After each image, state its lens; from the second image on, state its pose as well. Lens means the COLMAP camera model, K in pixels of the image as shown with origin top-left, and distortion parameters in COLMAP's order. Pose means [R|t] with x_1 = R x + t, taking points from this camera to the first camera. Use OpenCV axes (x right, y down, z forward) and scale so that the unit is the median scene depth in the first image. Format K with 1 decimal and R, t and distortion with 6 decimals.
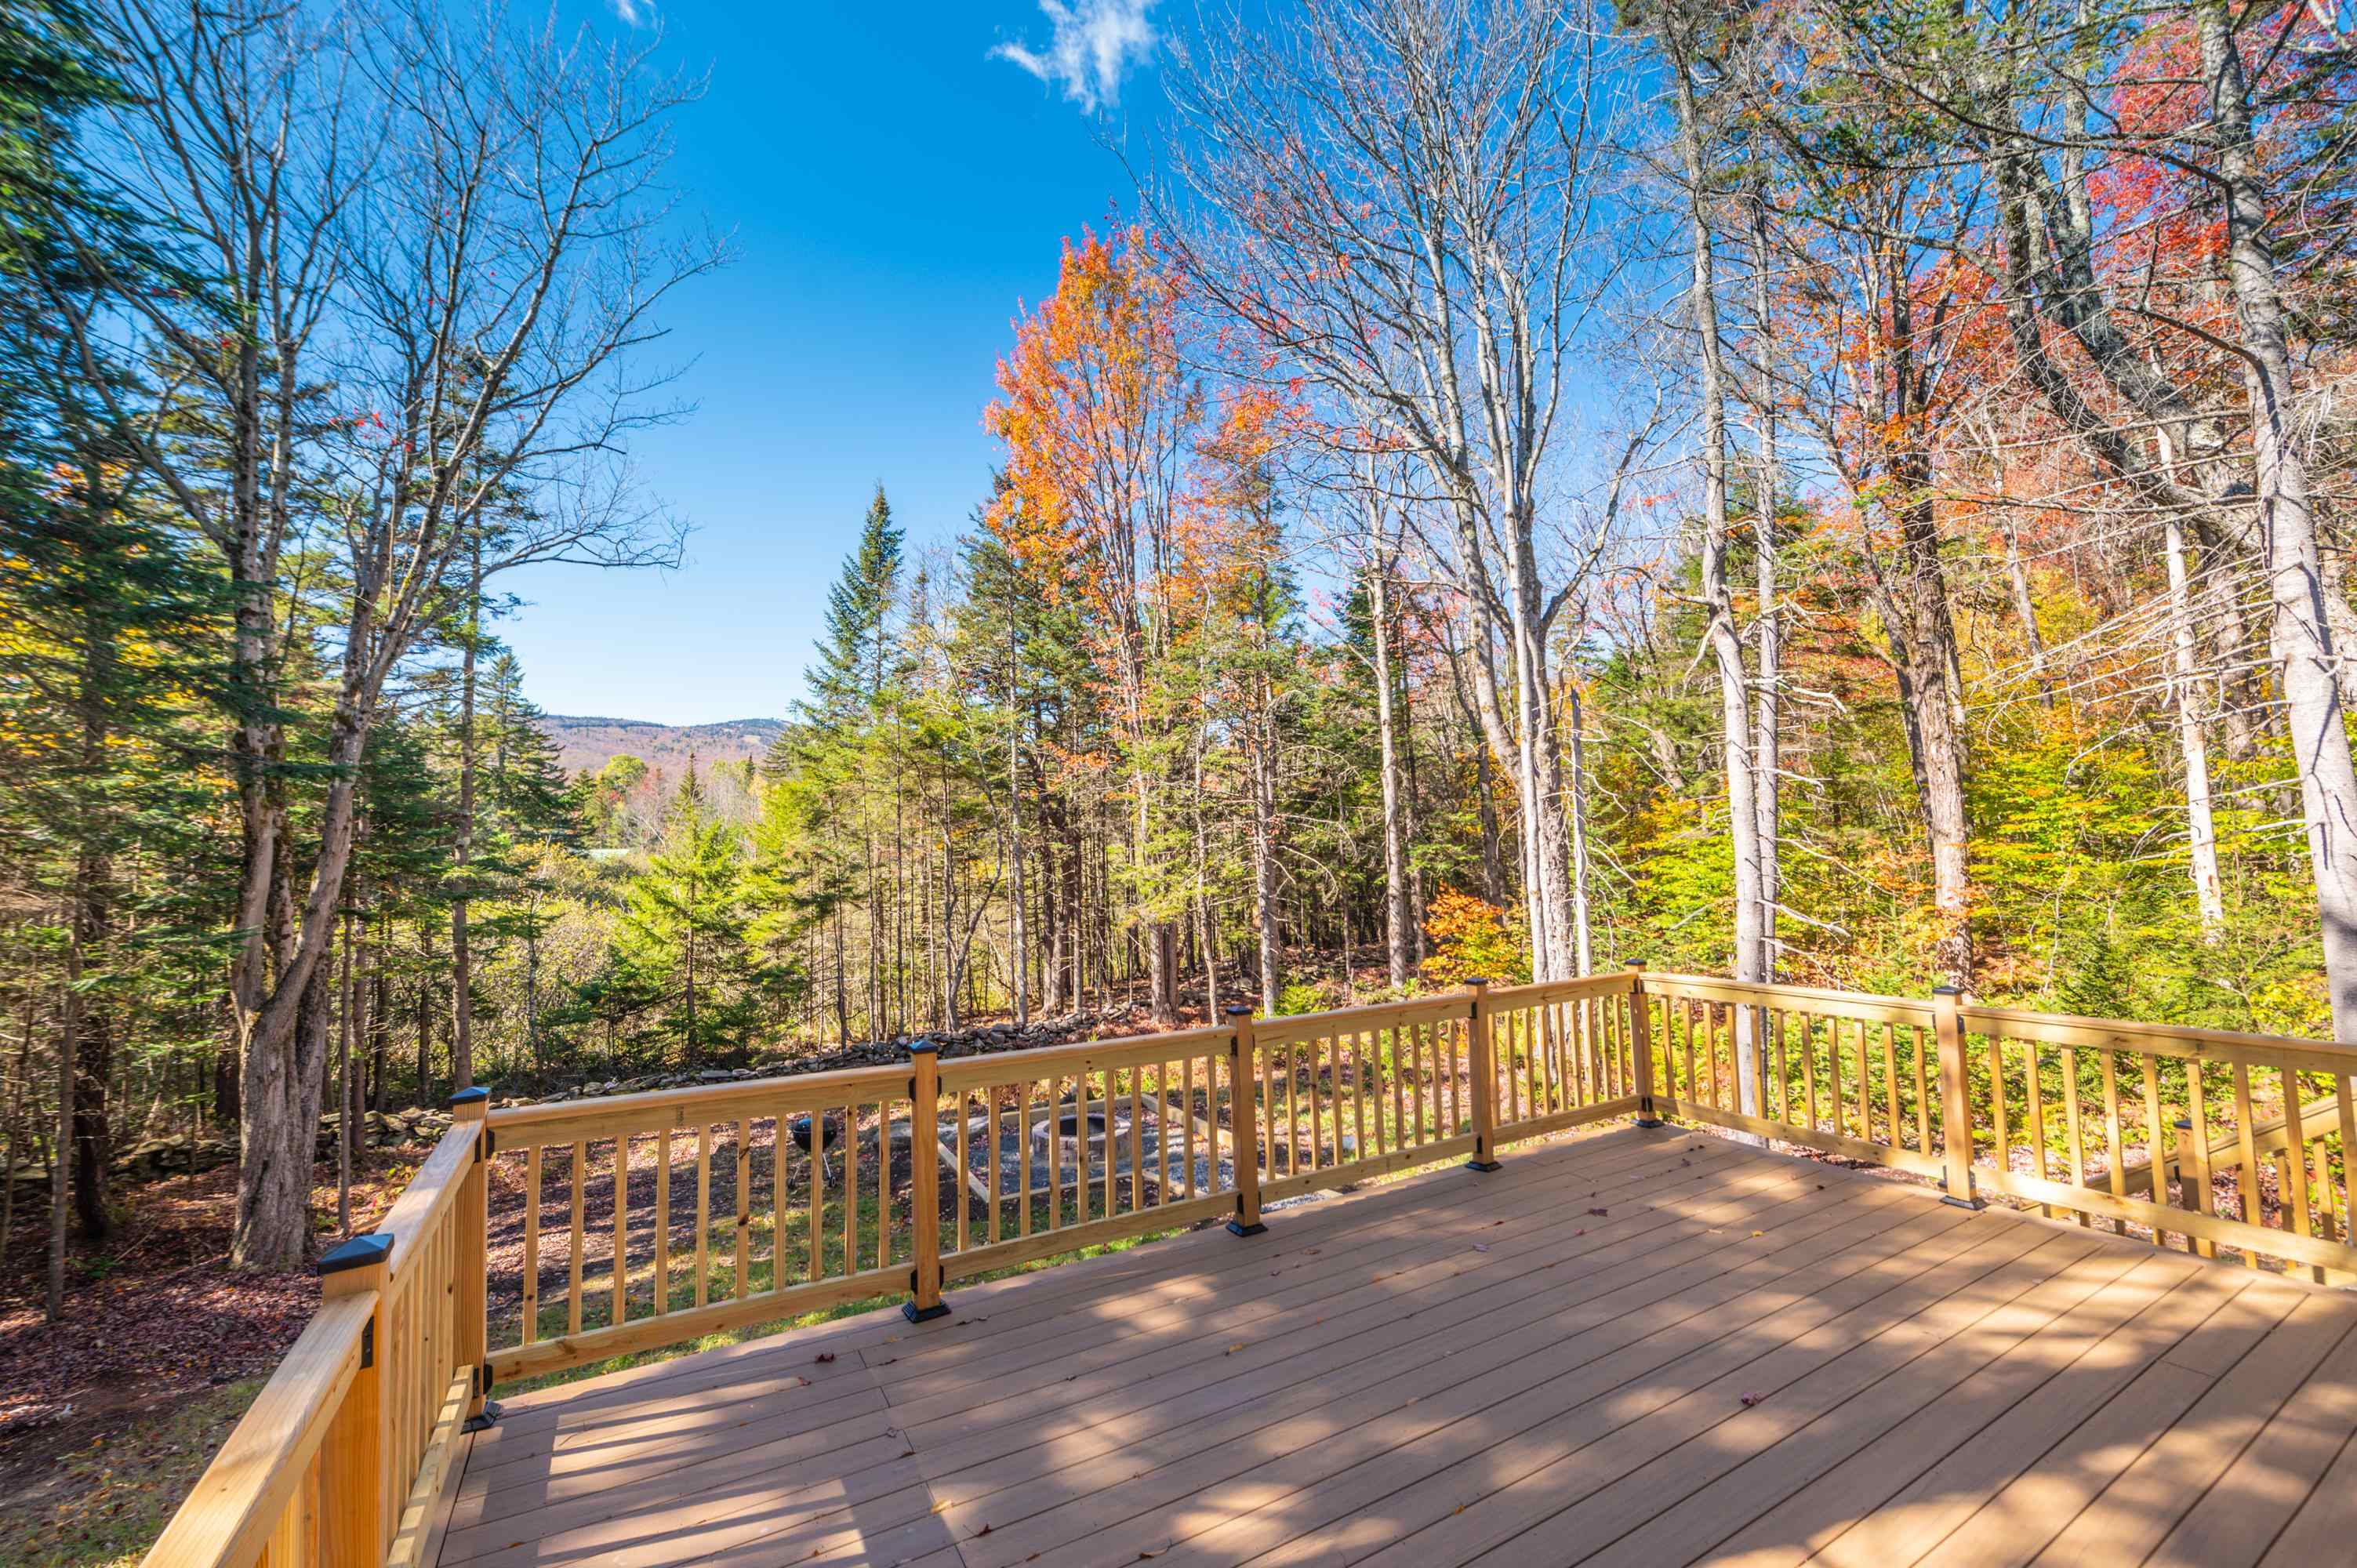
lens RADIAL K [[940.6, 0, 1169.4], [0, 940.6, 779.1], [0, 0, 1]] dist [-0.006093, 0.000078]
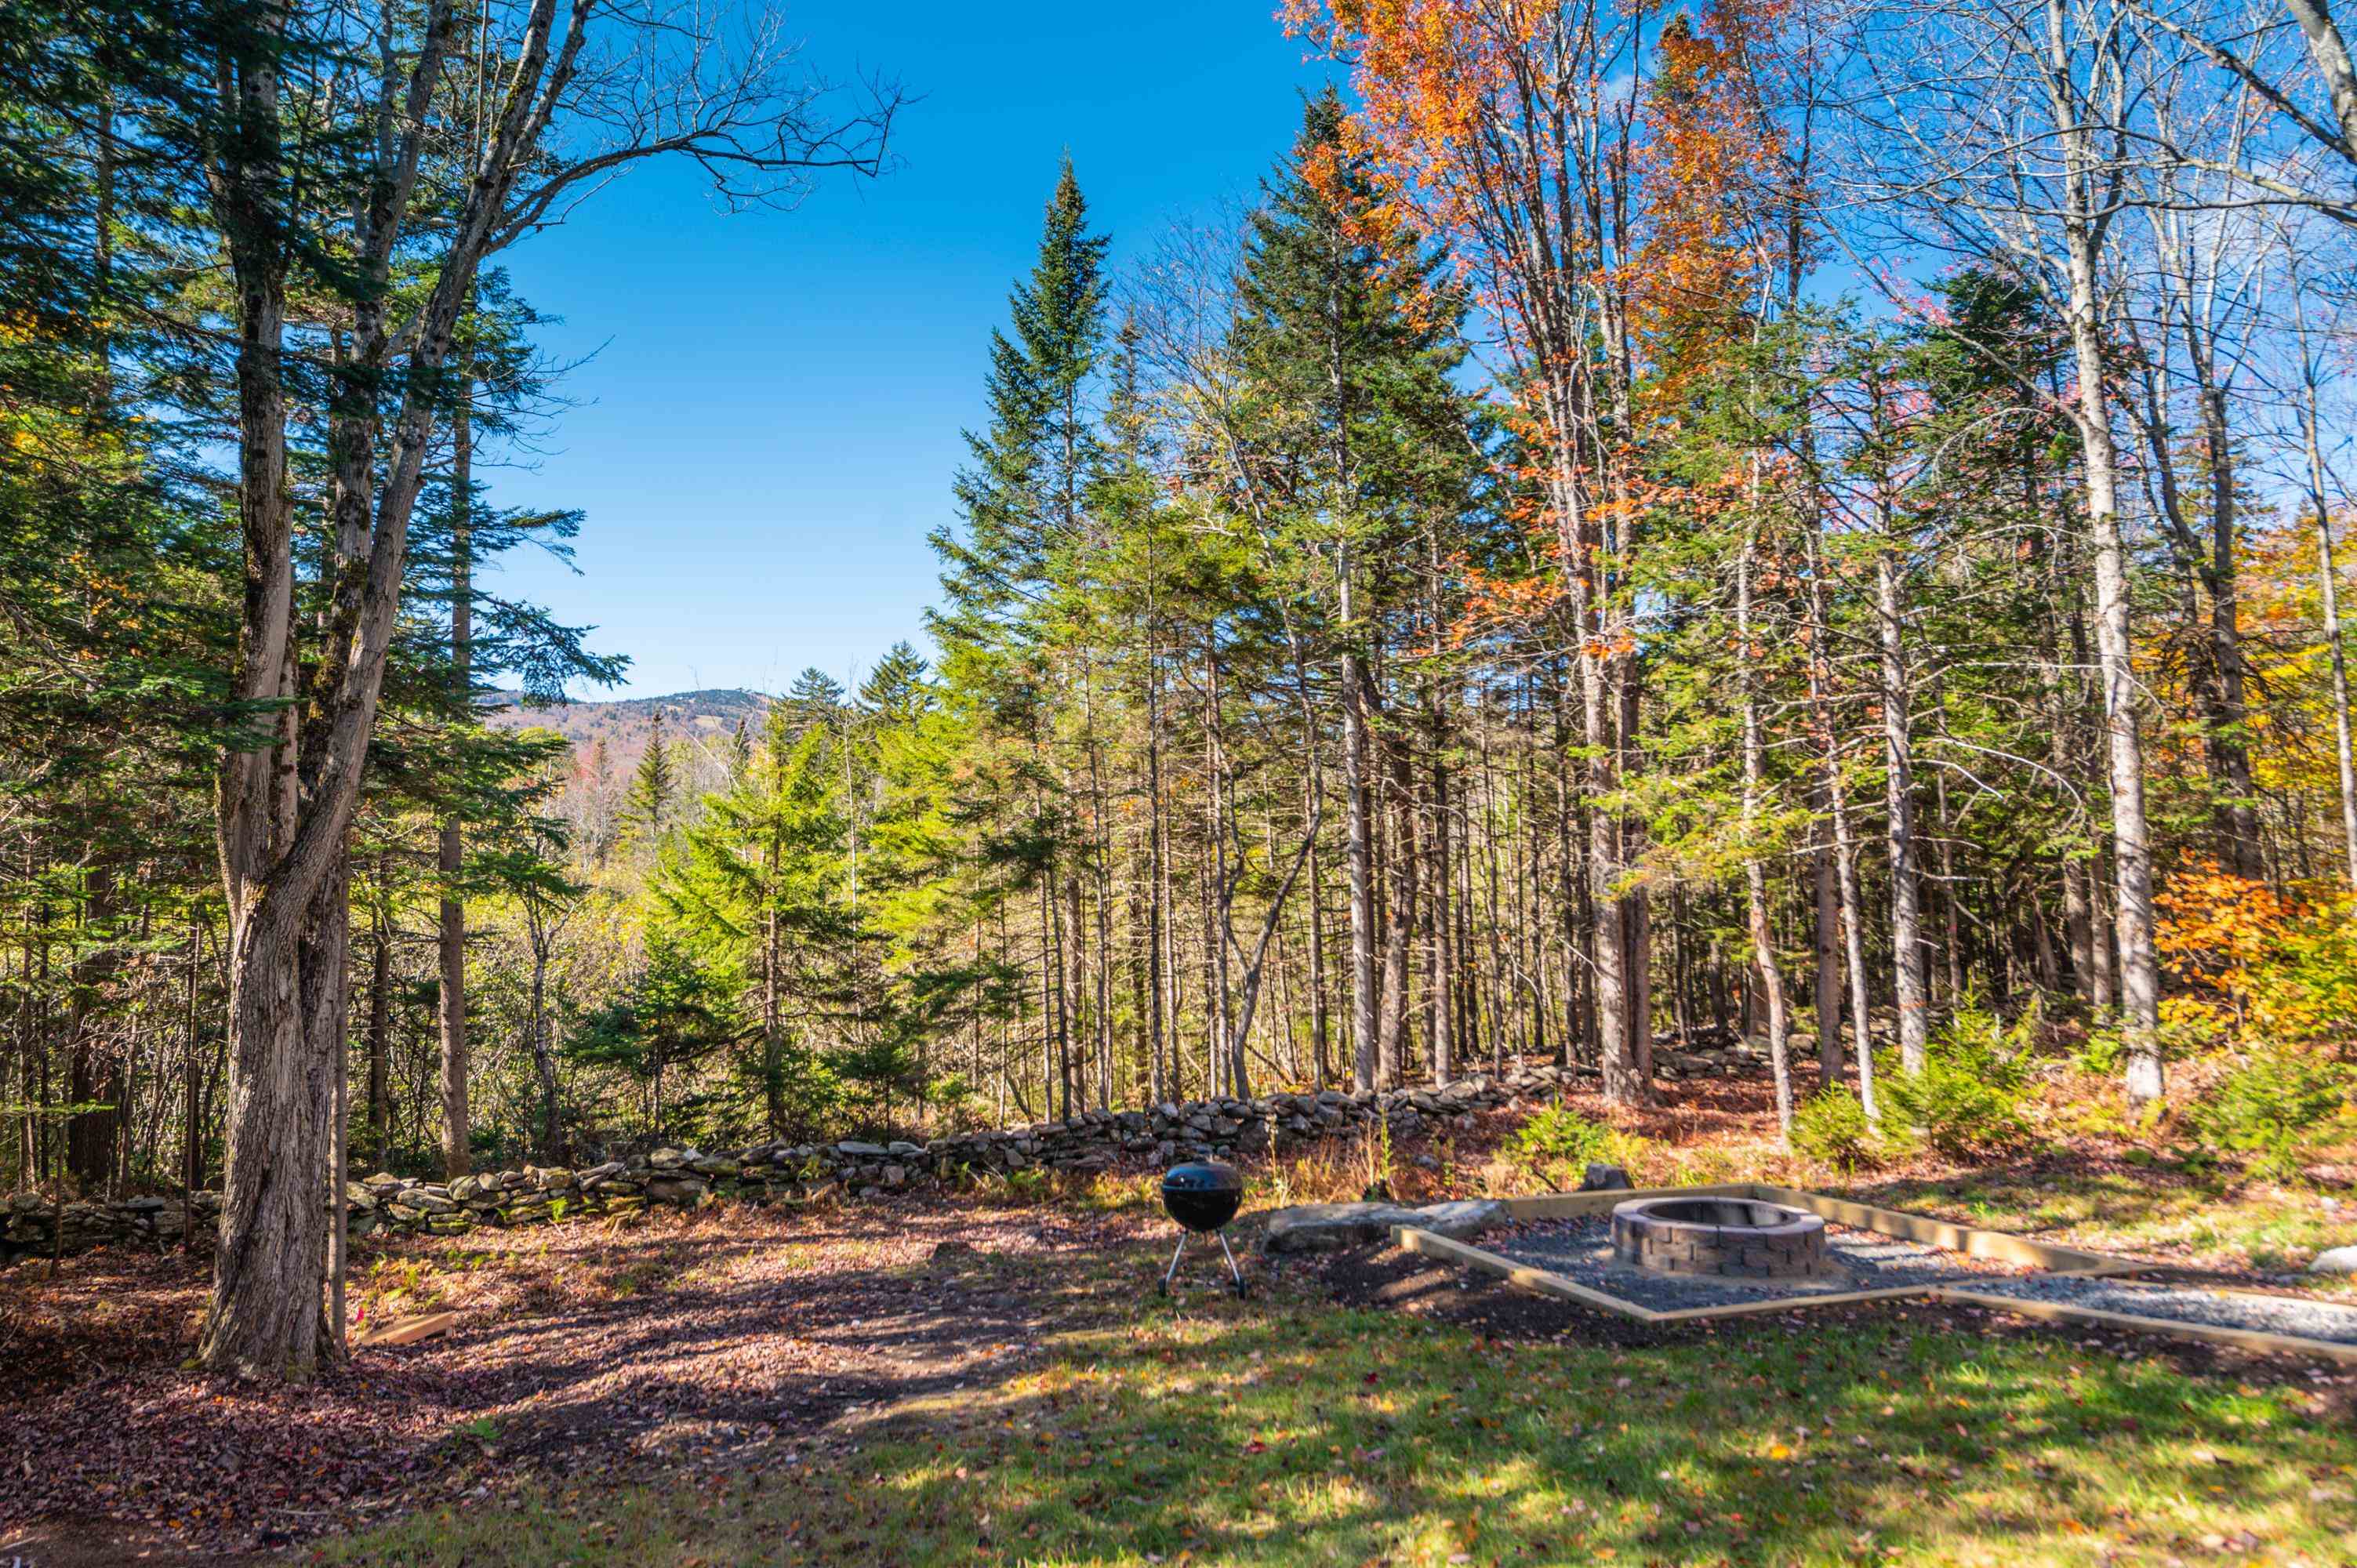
lens RADIAL K [[1598.2, 0, 1178.5], [0, 1598.2, 784.0], [0, 0, 1]] dist [0.008673, 0.002790]
pose [[0.989099, 0.006223, -0.147119, -0.120736], [-0.004902, 0.999944, 0.009337, 0.067798], [0.147169, -0.008514, 0.989075, 0.062901]]
